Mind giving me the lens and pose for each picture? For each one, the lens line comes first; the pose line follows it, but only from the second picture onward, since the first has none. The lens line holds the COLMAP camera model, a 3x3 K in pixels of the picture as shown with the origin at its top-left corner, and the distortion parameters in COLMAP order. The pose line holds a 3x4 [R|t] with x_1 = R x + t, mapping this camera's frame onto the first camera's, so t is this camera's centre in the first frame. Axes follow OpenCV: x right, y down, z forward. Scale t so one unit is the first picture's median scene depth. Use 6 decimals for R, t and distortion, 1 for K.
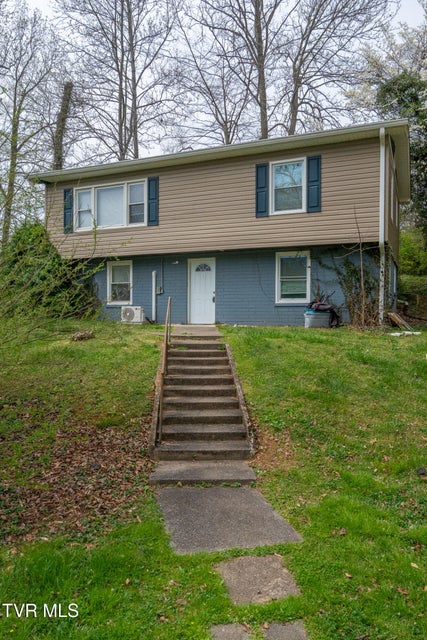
lens RADIAL K [[485.1, 0, 222.1], [0, 485.1, 322.3], [0, 0, 1]] dist [0.011832, 0.004610]
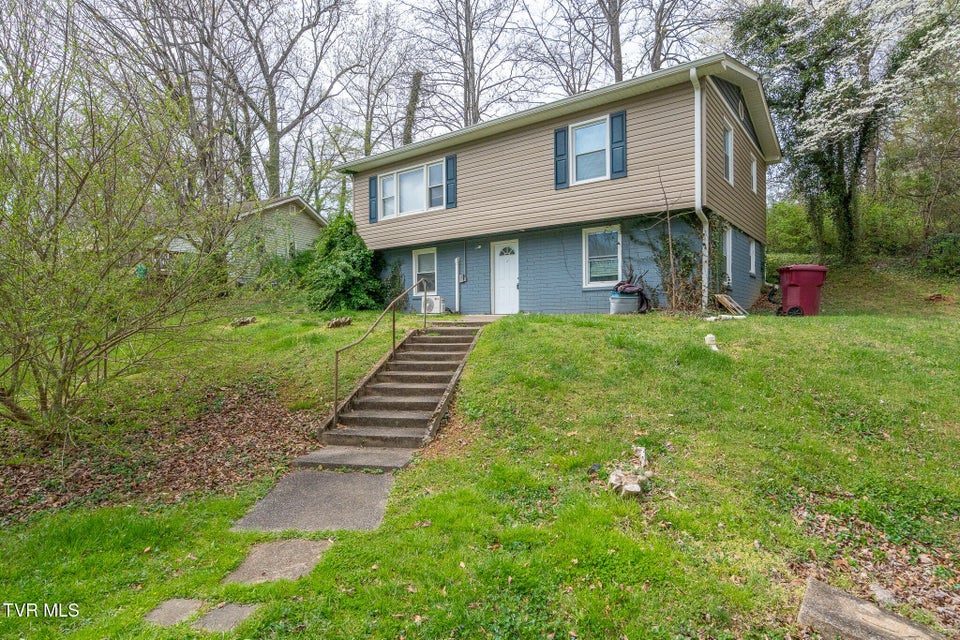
lens RADIAL K [[533.0, 0, 480.0], [0, 533.0, 320.0], [0, 0, 1]] dist [0.003556, 0.001251]
pose [[0.970221, -0.014935, -0.241760, 0.161414], [0.013293, 0.999876, -0.008421, 0.024111], [0.241855, 0.004957, 0.970300, 0.034254]]
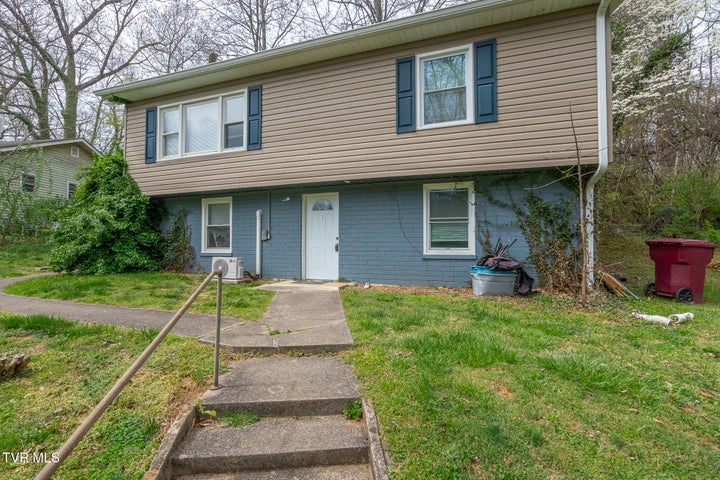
lens RADIAL K [[323.5, 0, 360.1], [0, 323.5, 235.1], [0, 0, 1]] dist [-0.002970, 0.000053]
pose [[0.997213, -0.005950, 0.074374, -0.018567], [0.008374, 0.999443, -0.032317, -0.053183], [-0.074141, 0.032850, 0.996707, 0.526230]]
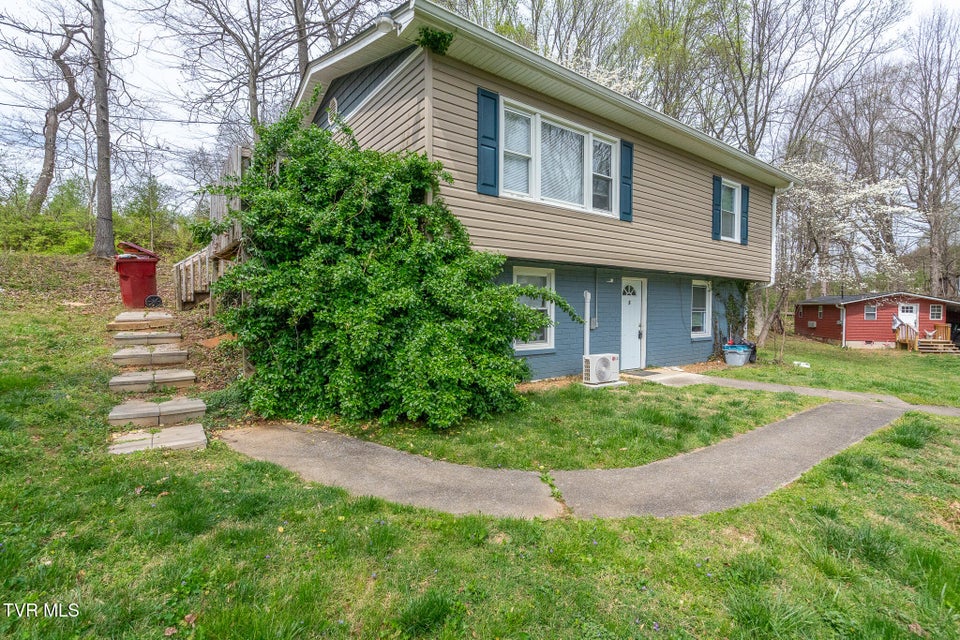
lens RADIAL K [[434.2, 0, 477.1], [0, 434.2, 321.0], [0, 0, 1]] dist [-0.003110, 0.000614]
pose [[0.508774, -0.034635, 0.860203, -0.759301], [-0.006439, 0.999009, 0.044033, -0.101766], [-0.860876, -0.027942, 0.508047, 0.935453]]
